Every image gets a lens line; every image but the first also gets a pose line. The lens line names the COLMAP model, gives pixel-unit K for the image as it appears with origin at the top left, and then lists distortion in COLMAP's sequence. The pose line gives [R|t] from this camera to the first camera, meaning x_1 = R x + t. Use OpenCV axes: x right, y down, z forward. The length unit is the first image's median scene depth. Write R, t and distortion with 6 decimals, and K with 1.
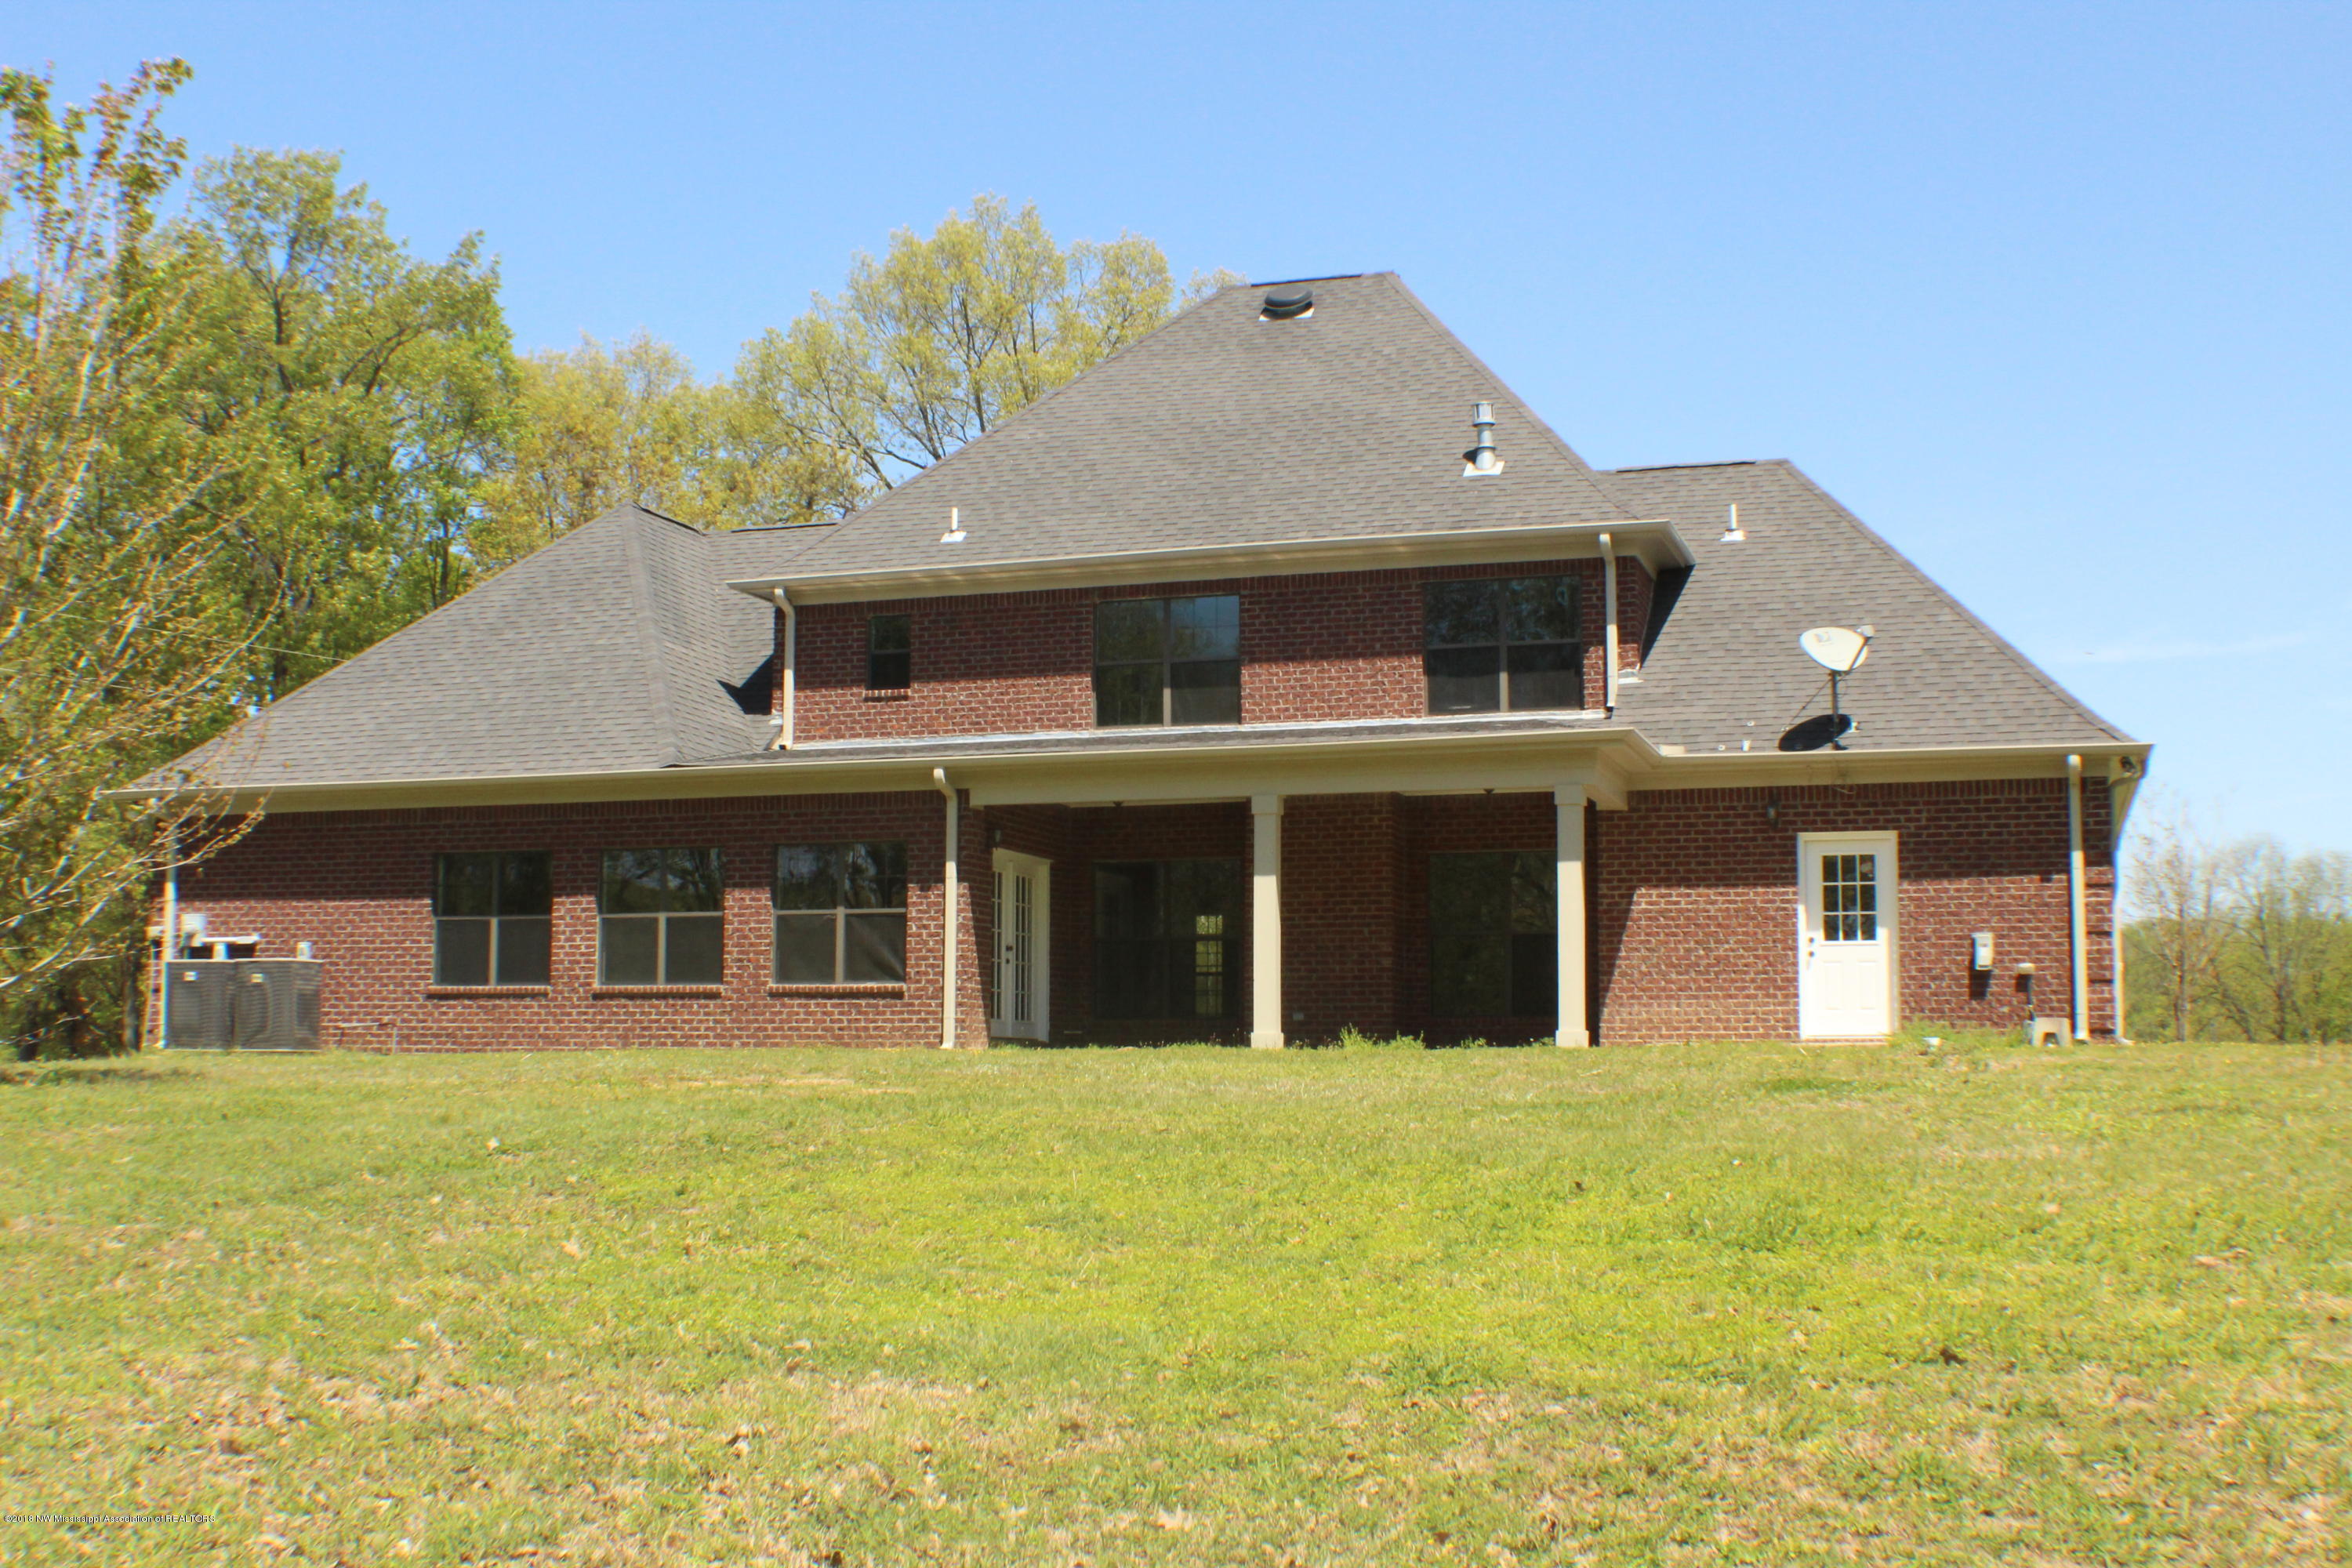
lens RADIAL K [[2644.4, 0, 1176.4], [0, 2644.4, 795.6], [0, 0, 1]] dist [-0.159941, 0.038391]
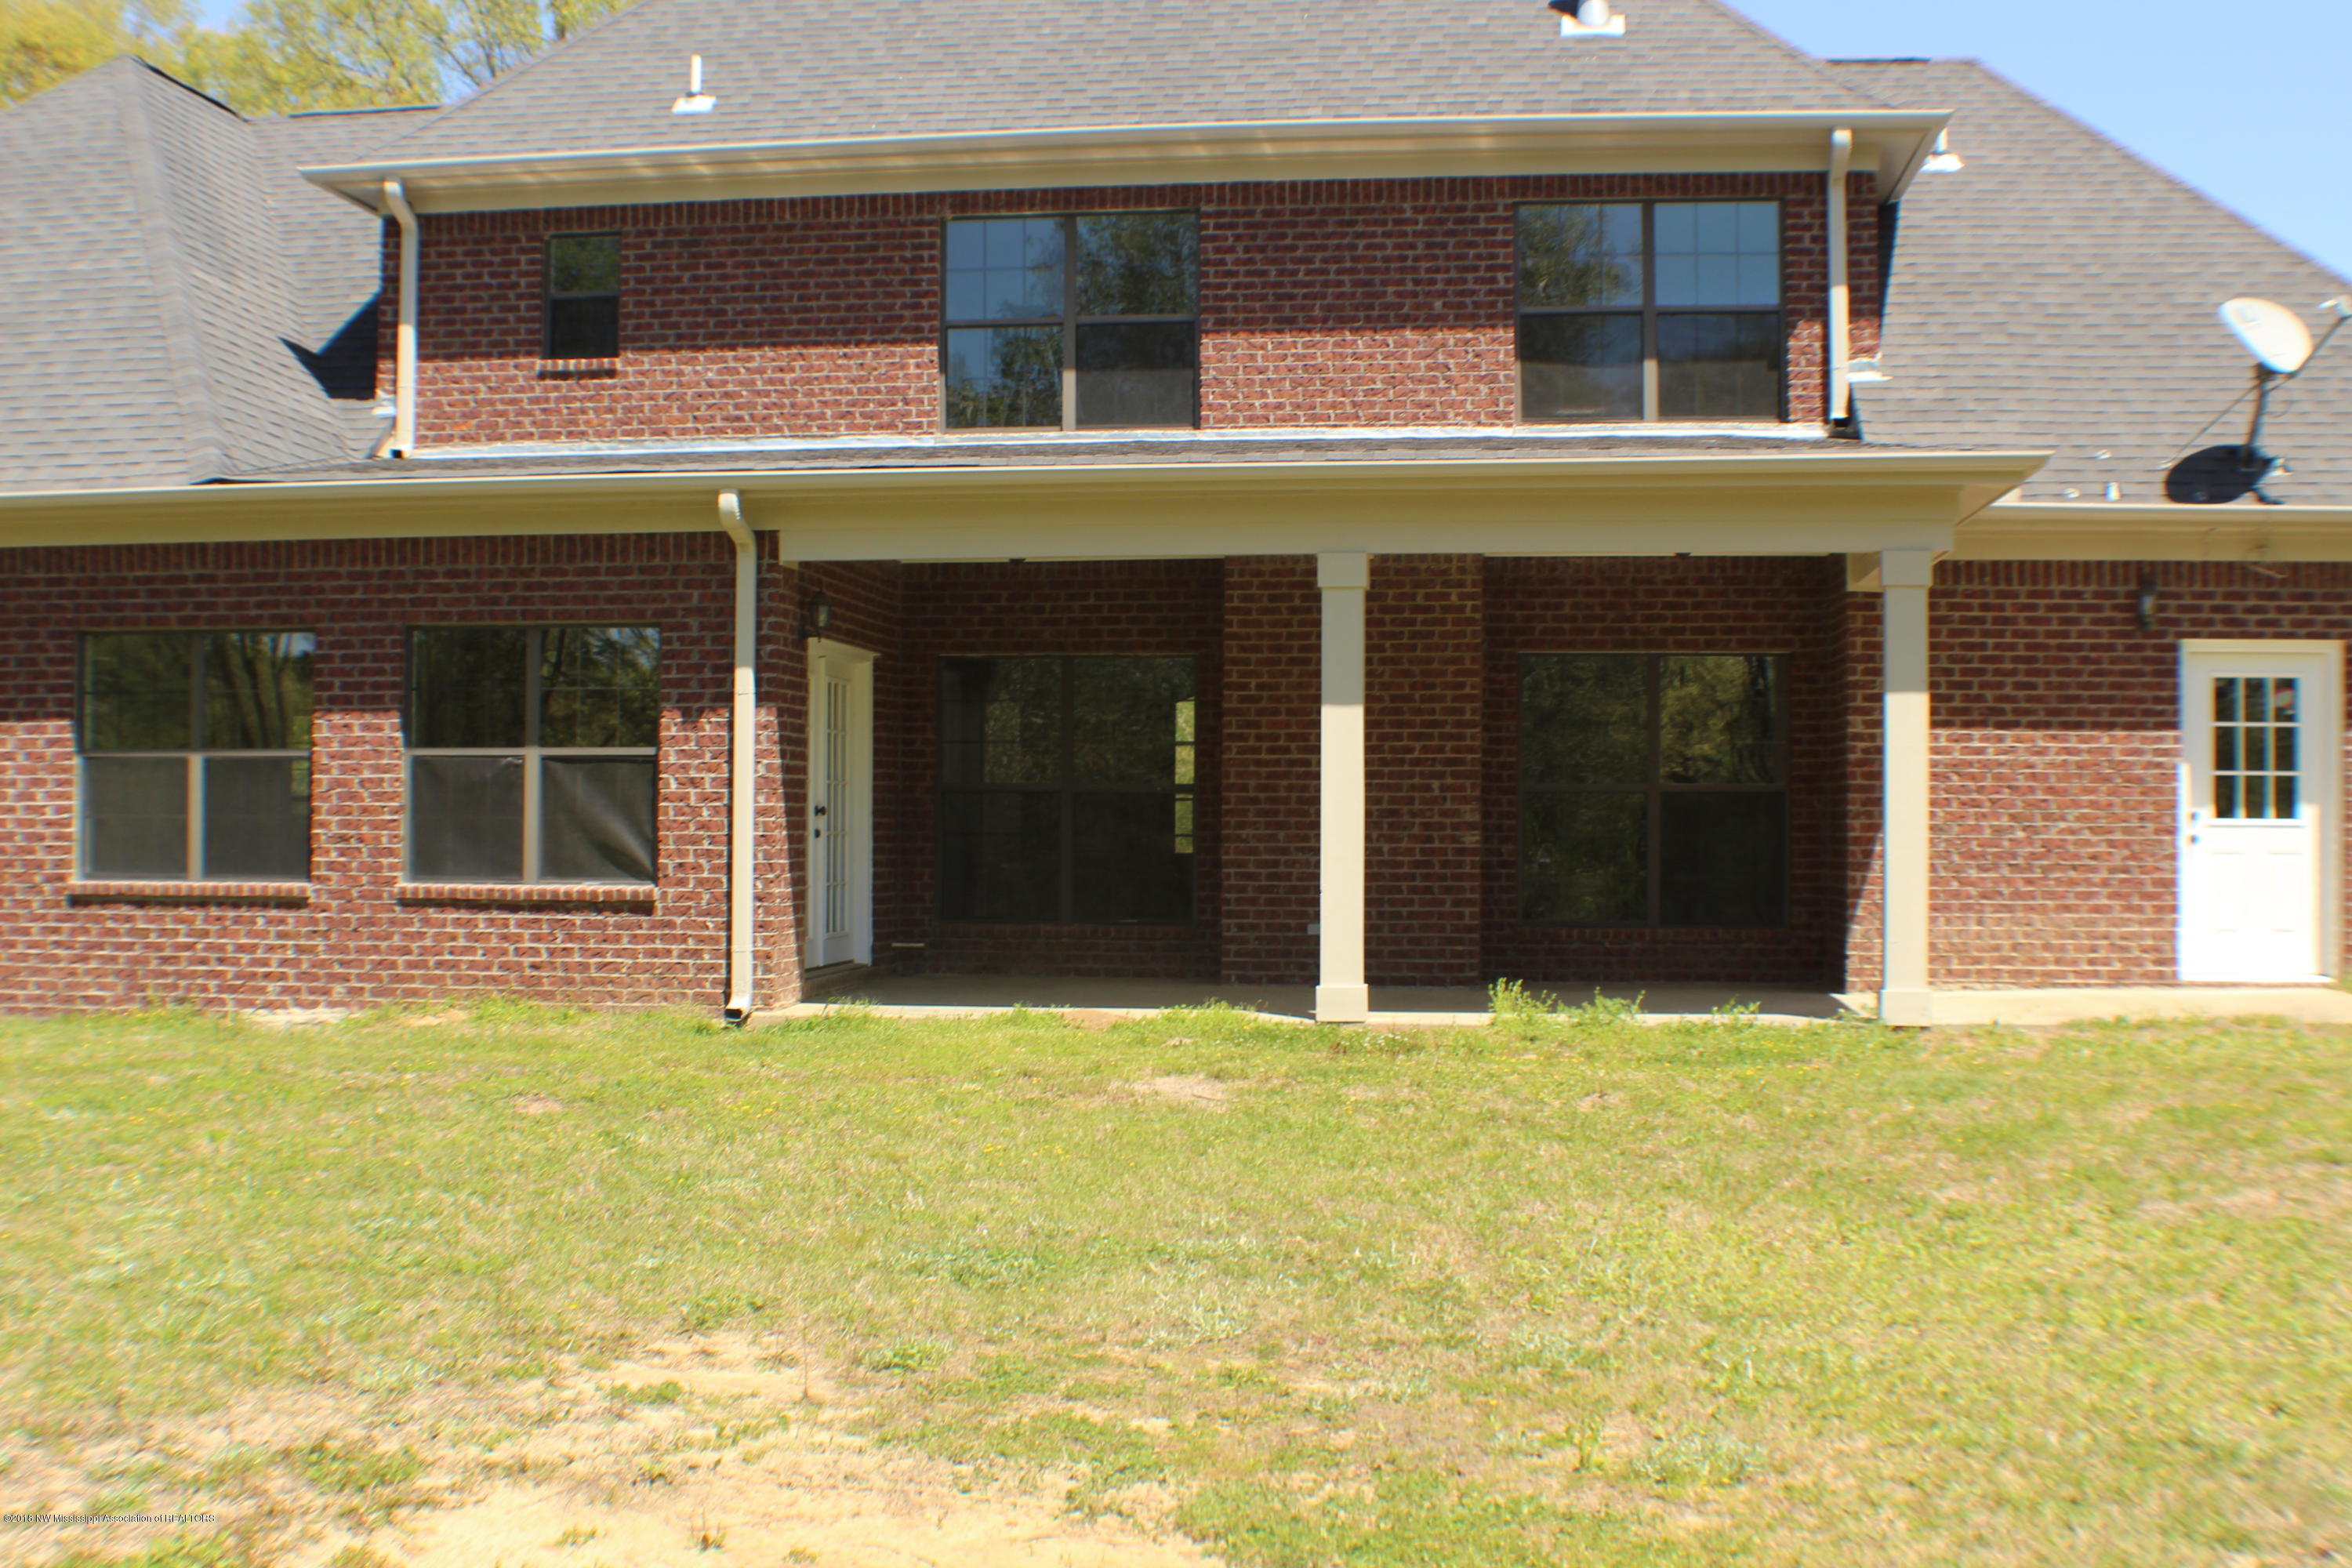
lens RADIAL K [[2644.4, 0, 1176.4], [0, 2644.4, 795.6], [0, 0, 1]] dist [-0.159941, 0.038391]
pose [[0.982501, 0.002955, 0.186236, -0.095467], [-0.021050, 0.995230, 0.095258, -0.001605], [-0.185066, -0.097512, 0.977876, 0.434633]]
